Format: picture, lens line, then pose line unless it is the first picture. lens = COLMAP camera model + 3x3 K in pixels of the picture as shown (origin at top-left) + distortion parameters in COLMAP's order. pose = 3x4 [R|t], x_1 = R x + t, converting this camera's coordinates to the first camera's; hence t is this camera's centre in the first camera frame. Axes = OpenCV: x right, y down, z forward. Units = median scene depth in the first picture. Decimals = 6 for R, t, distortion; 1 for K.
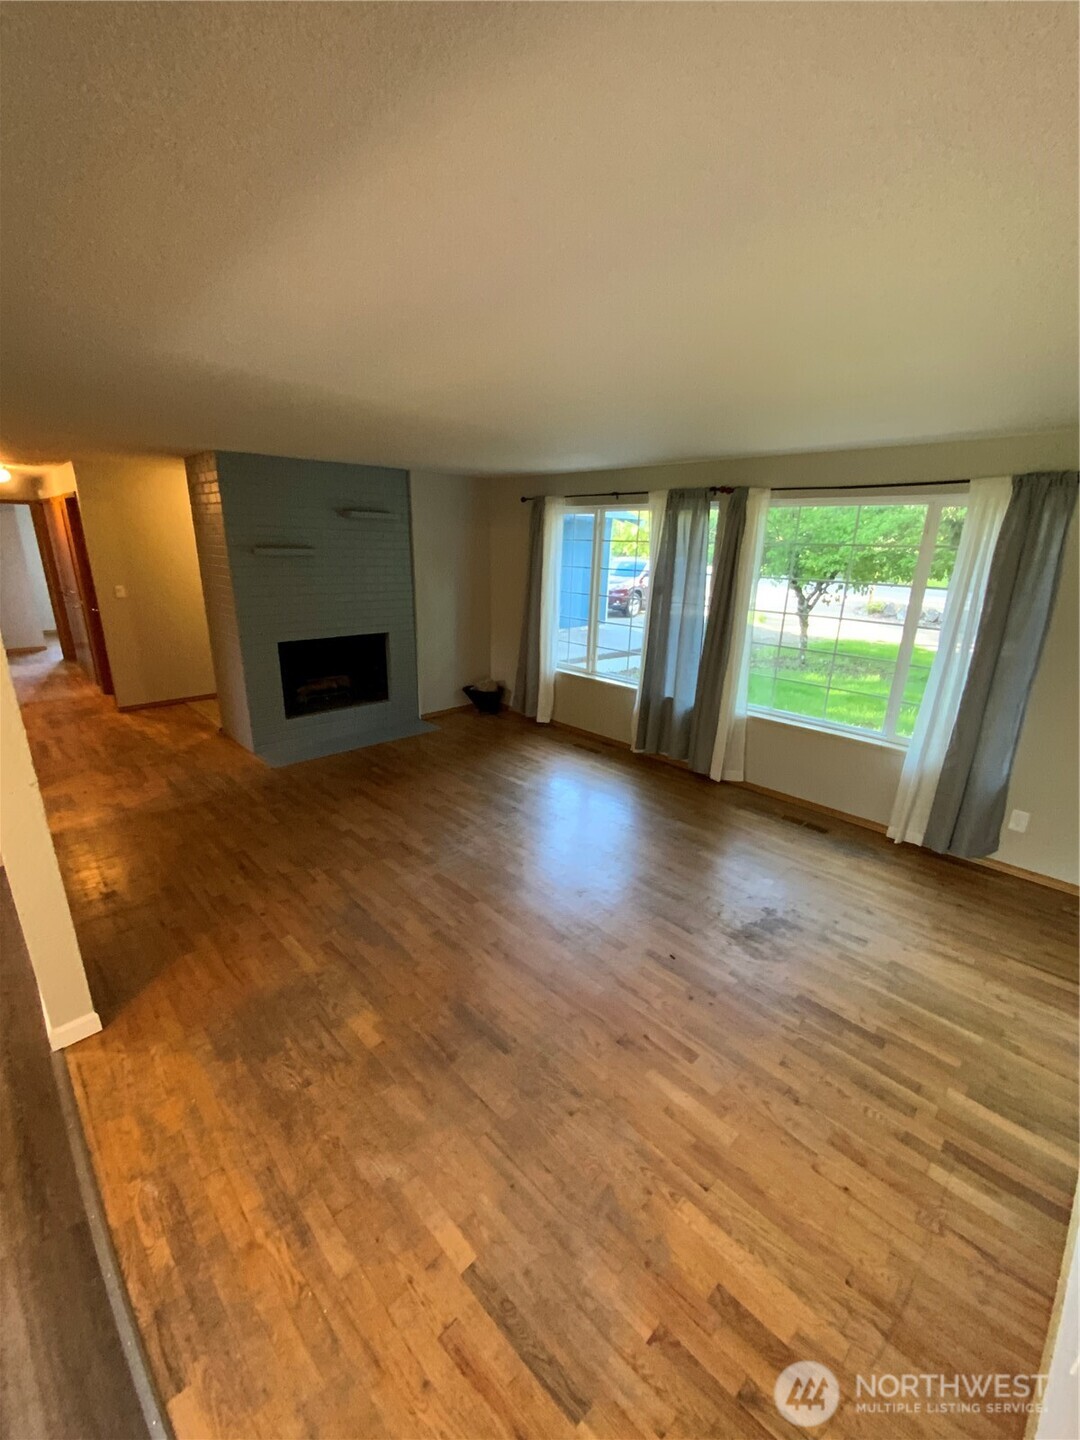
lens RADIAL K [[584.1, 0, 540.0], [0, 584.1, 720.0], [0, 0, 1]] dist [0.007500, -0.010378]
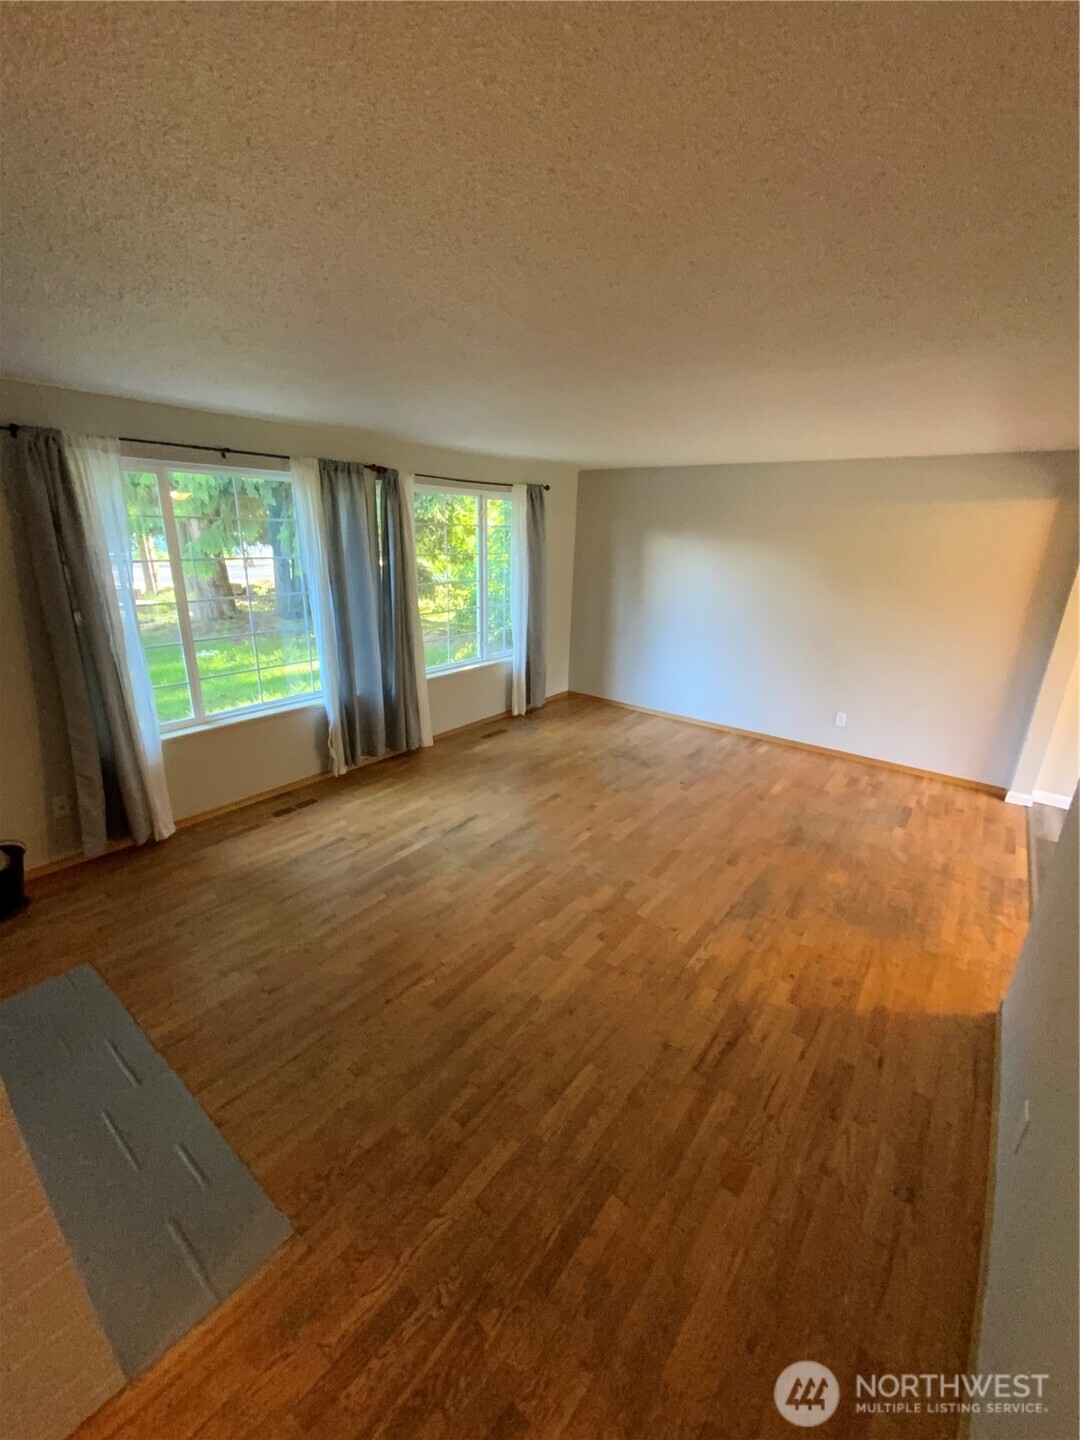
lens RADIAL K [[584.1, 0, 540.0], [0, 584.1, 720.0], [0, 0, 1]] dist [0.007500, -0.010378]
pose [[-0.135836, -0.335490, 0.932199, -0.995966], [0.264747, 0.894411, 0.360469, -0.380978], [-0.954703, 0.295761, -0.032673, 1.146917]]
